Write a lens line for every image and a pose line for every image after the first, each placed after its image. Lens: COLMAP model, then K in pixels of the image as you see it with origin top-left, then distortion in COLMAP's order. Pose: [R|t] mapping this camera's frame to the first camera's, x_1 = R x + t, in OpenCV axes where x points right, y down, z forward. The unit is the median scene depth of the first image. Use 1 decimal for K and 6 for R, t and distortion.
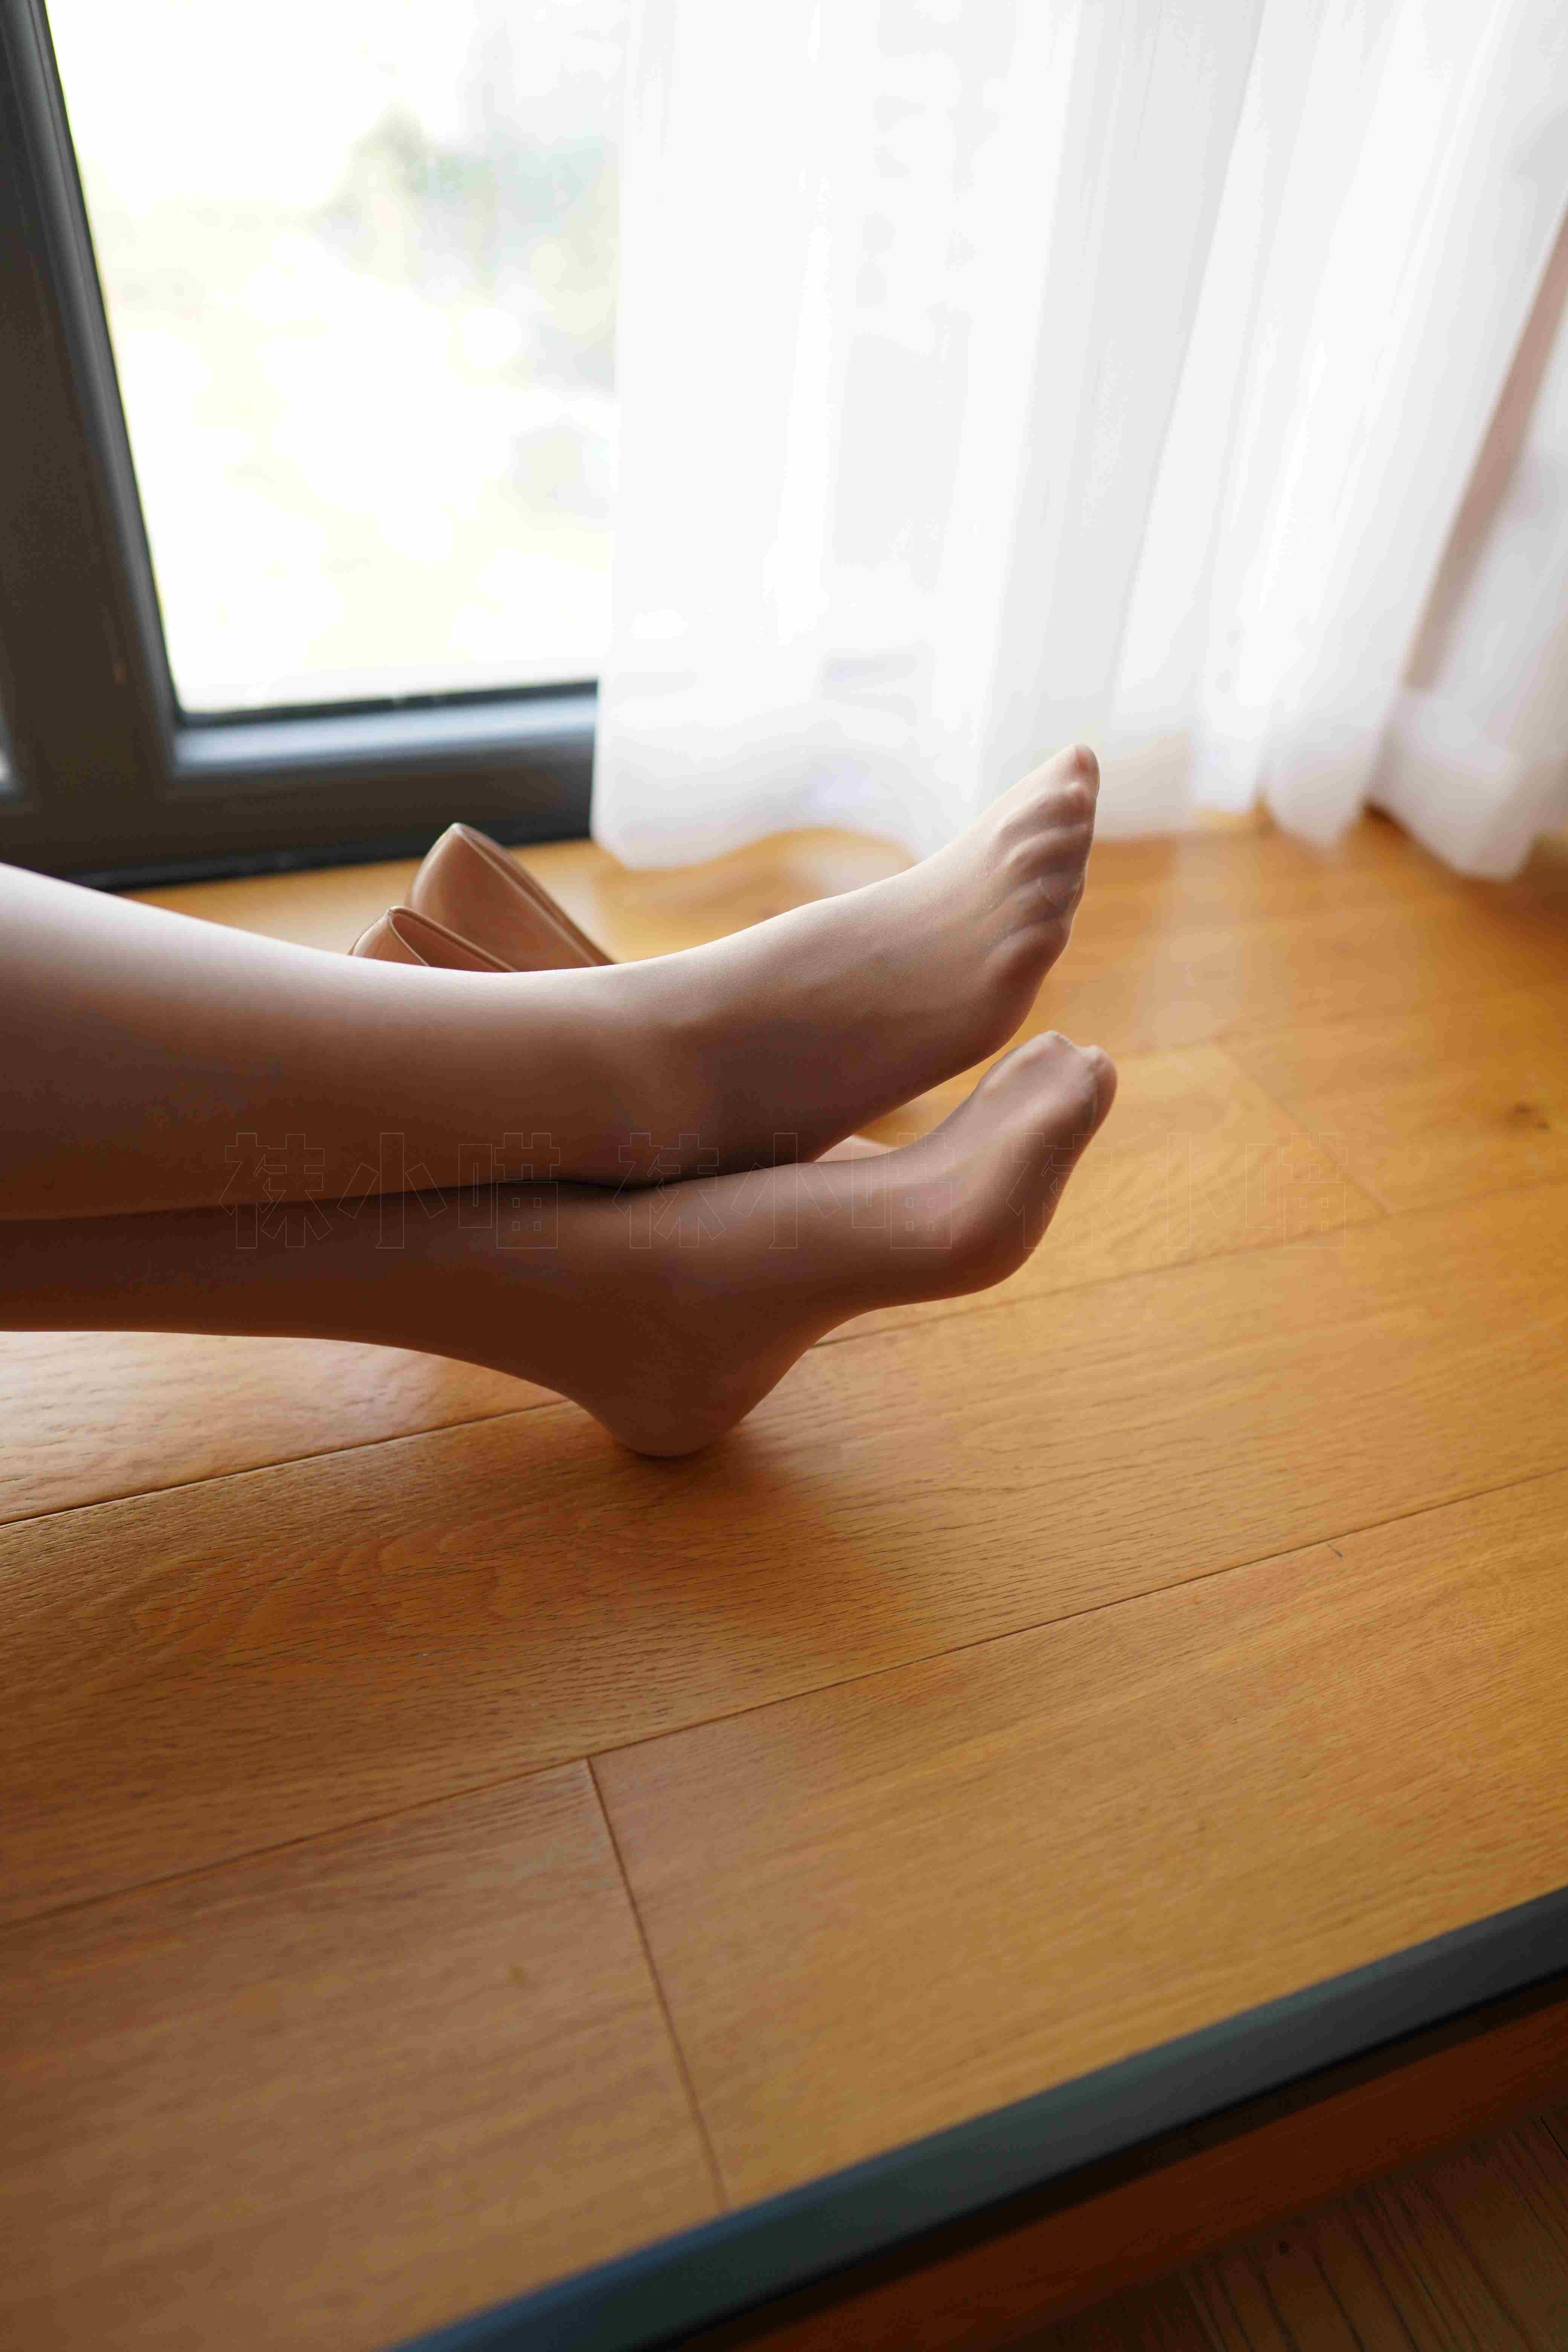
lens RADIAL K [[1610.9, 0, 810.8], [0, 1610.9, 1176.1], [0, 0, 1]] dist [-0.035037, 0.056240]
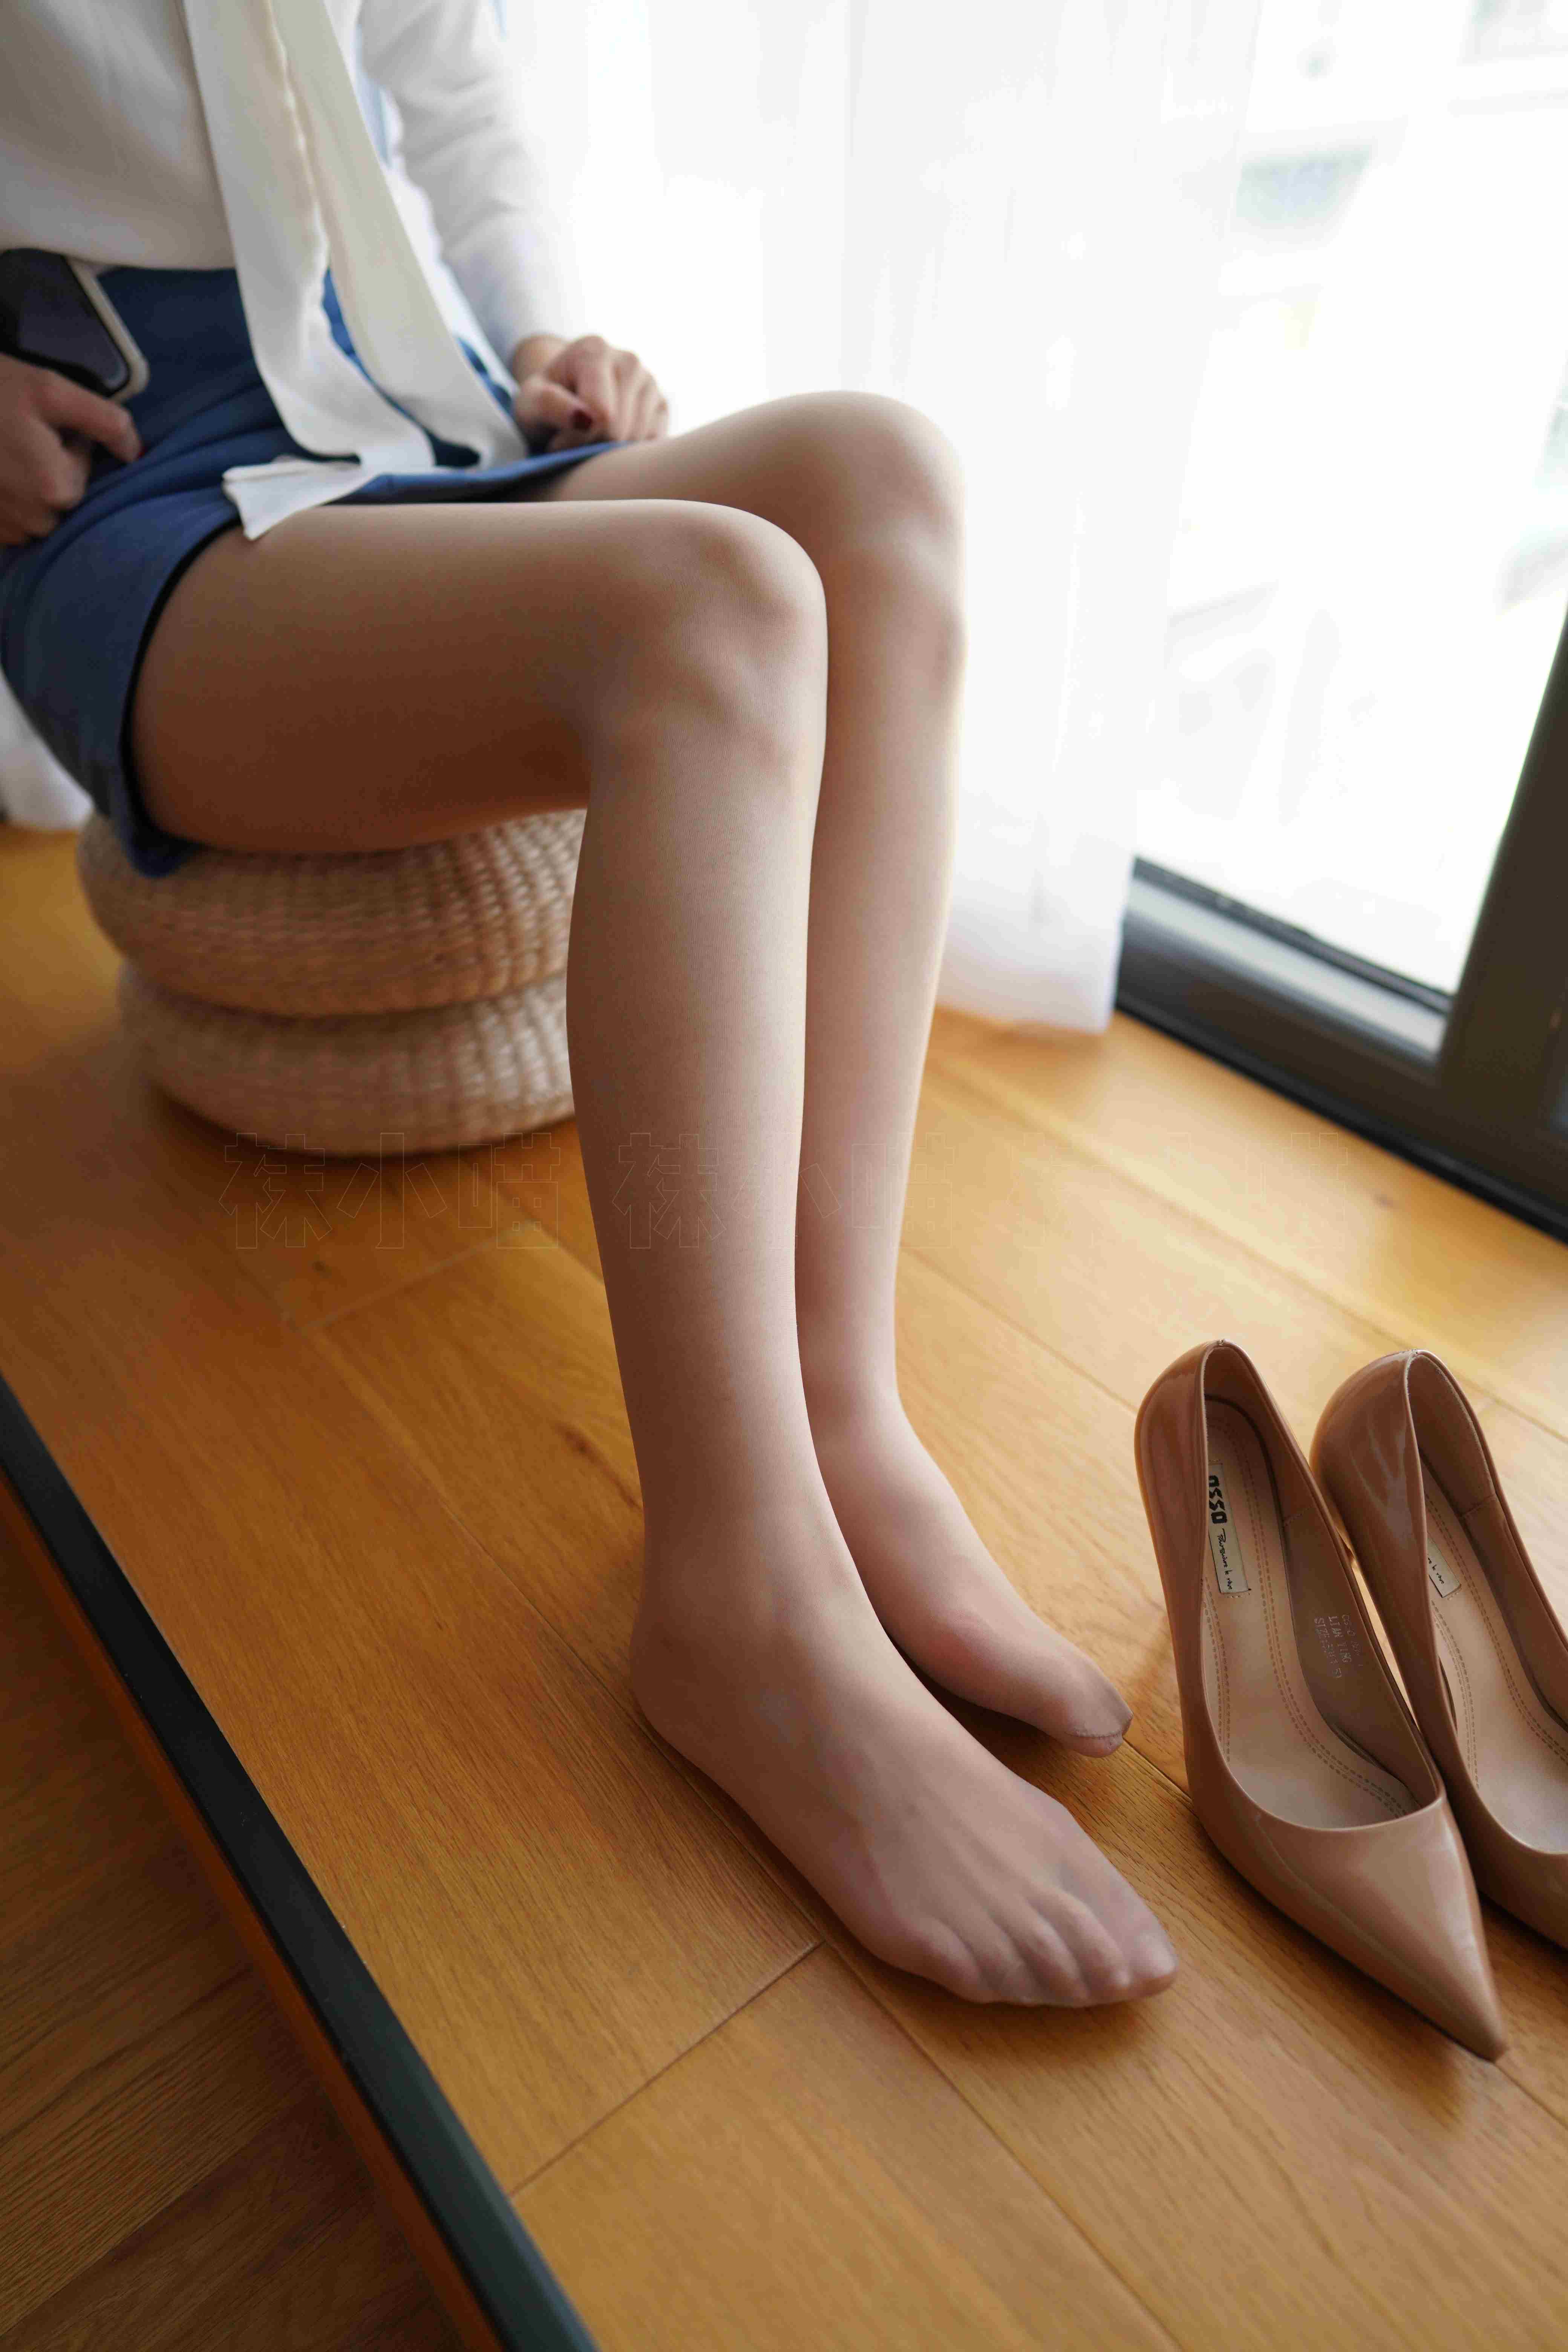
lens RADIAL K [[1610.9, 0, 781.9], [0, 1610.9, 1187.4], [0, 0, 1]] dist [-0.035037, 0.056240]
pose [[0.321113, 0.515633, -0.794361, 0.461631], [-0.573060, 0.773586, 0.270493, -0.336711], [0.753982, 0.368358, 0.543897, 0.123075]]
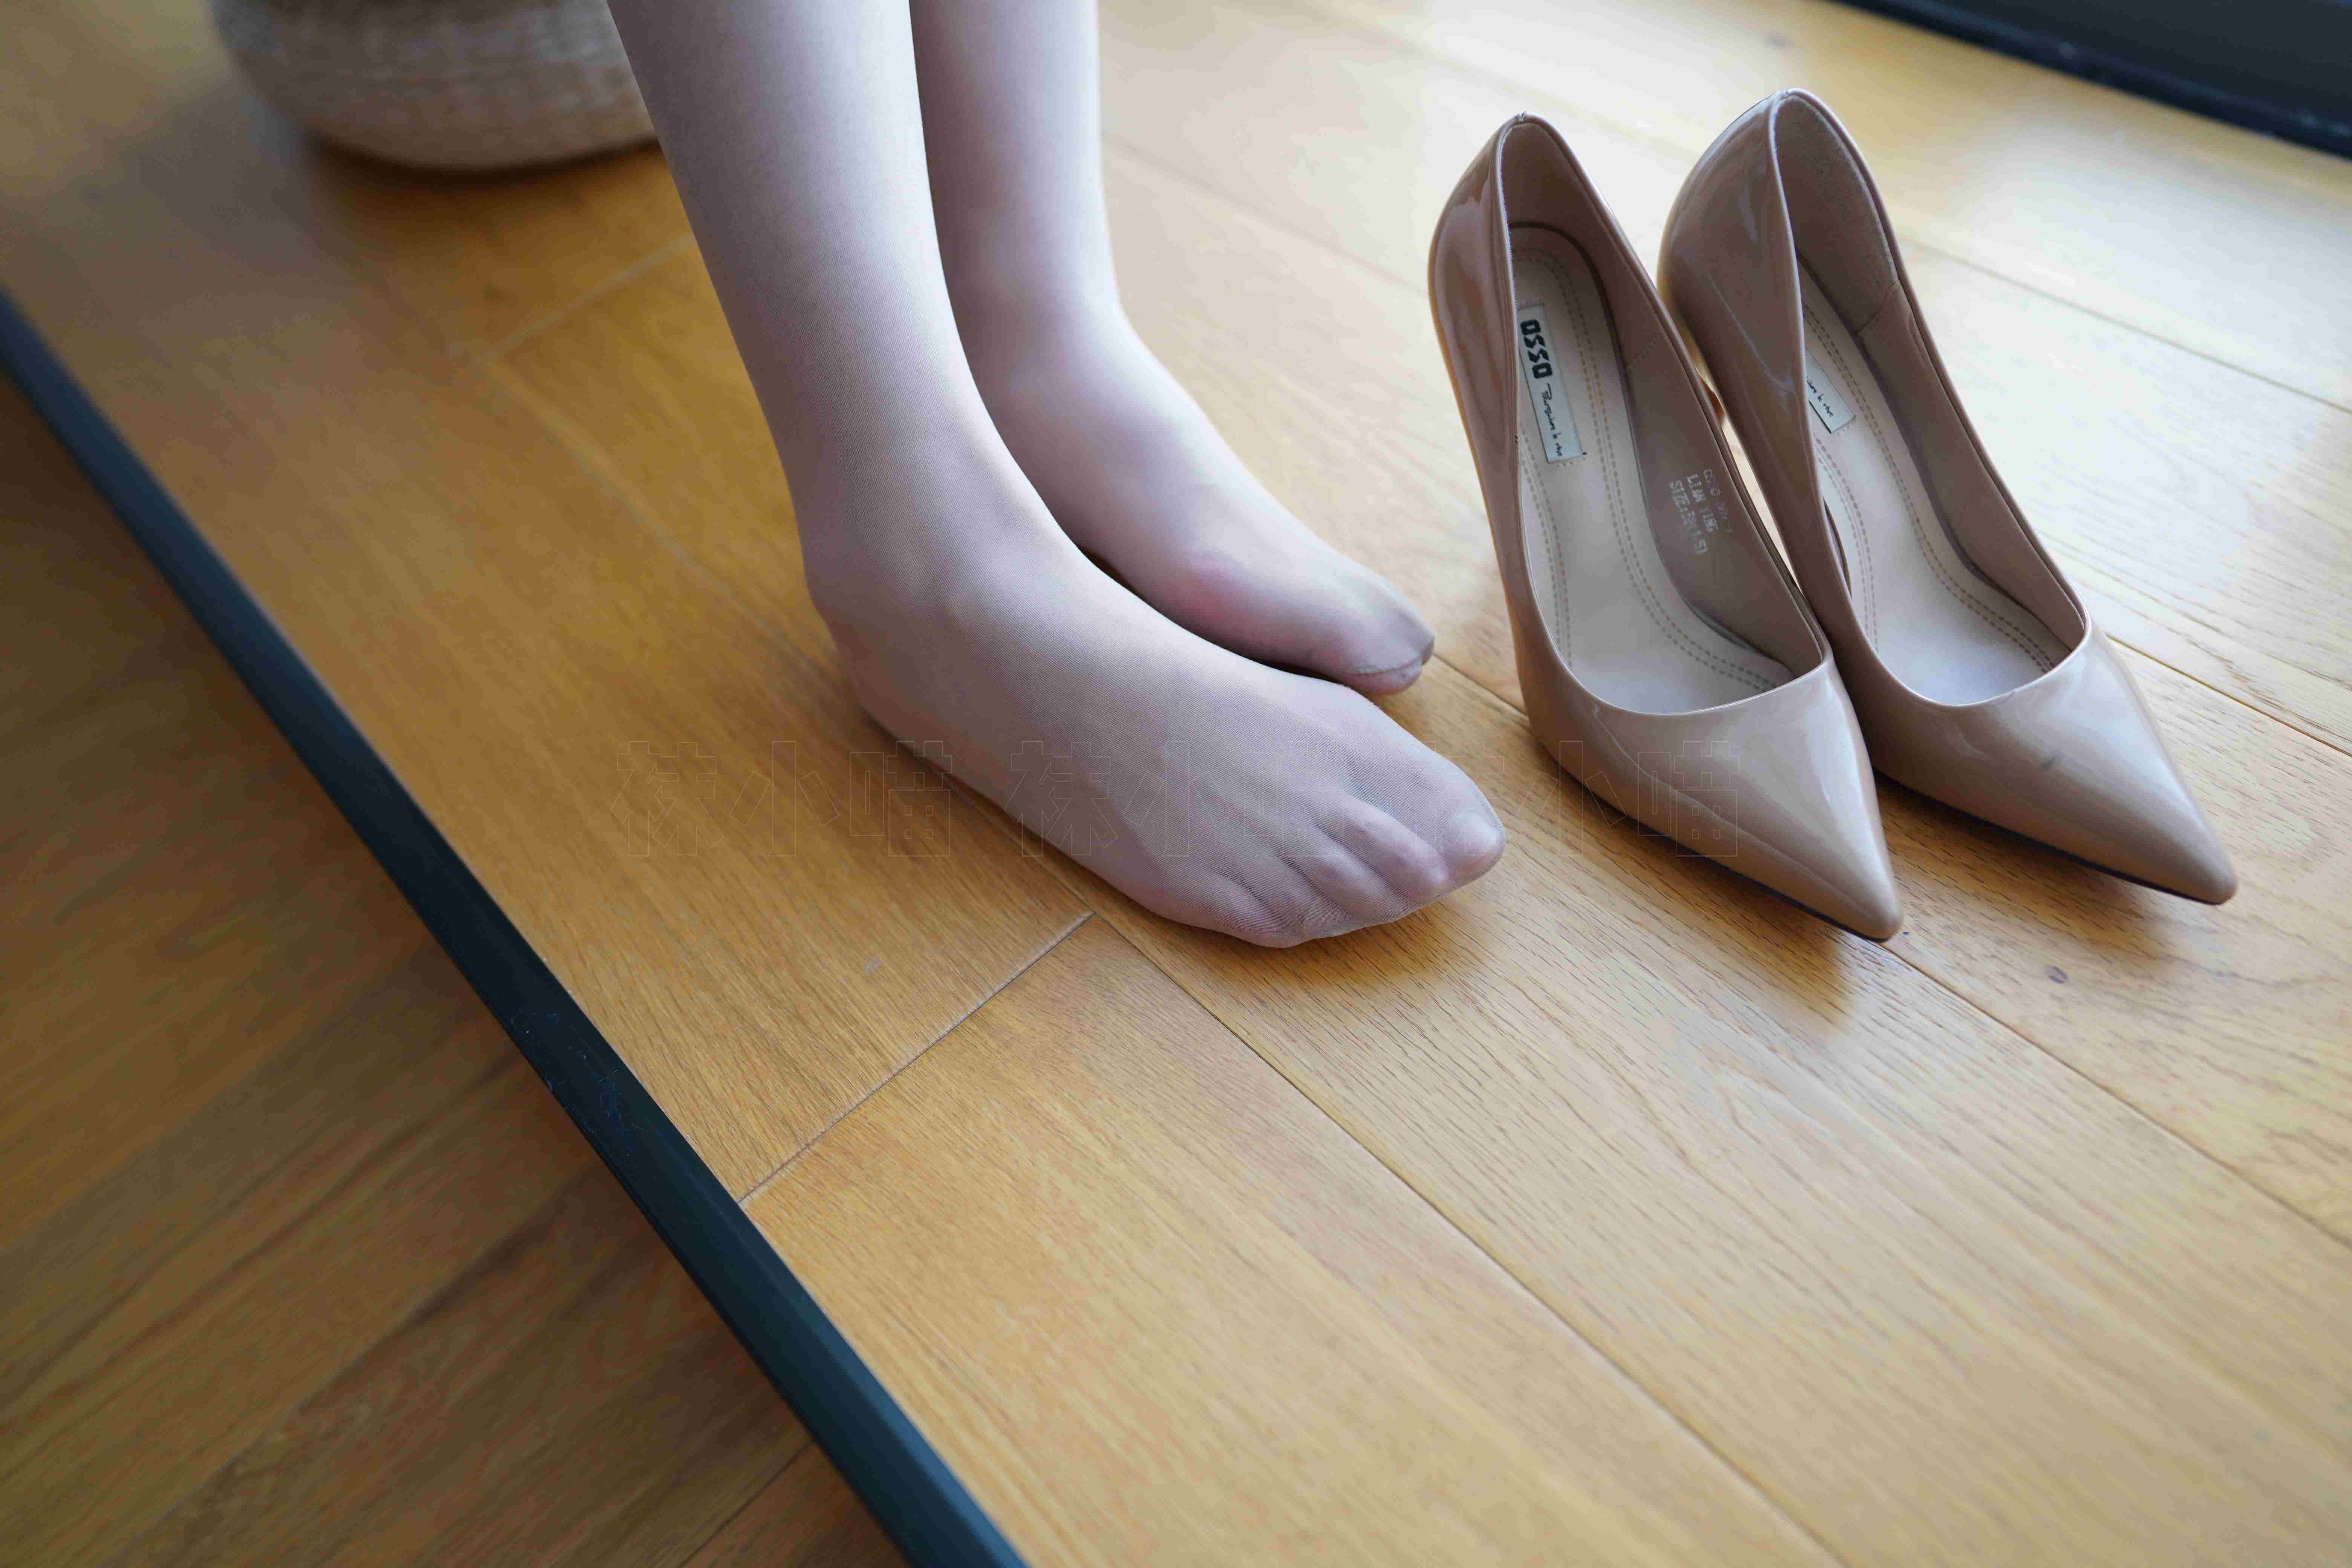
lens RADIAL K [[1610.9, 0, 1159.6], [0, 1610.9, 798.3], [0, 0, 1]] dist [-0.035037, 0.056240]
pose [[0.361904, 0.667914, -0.650321, 0.443034], [-0.464102, 0.734101, 0.495687, -0.189997], [0.808477, 0.122424, 0.575654, 0.412338]]
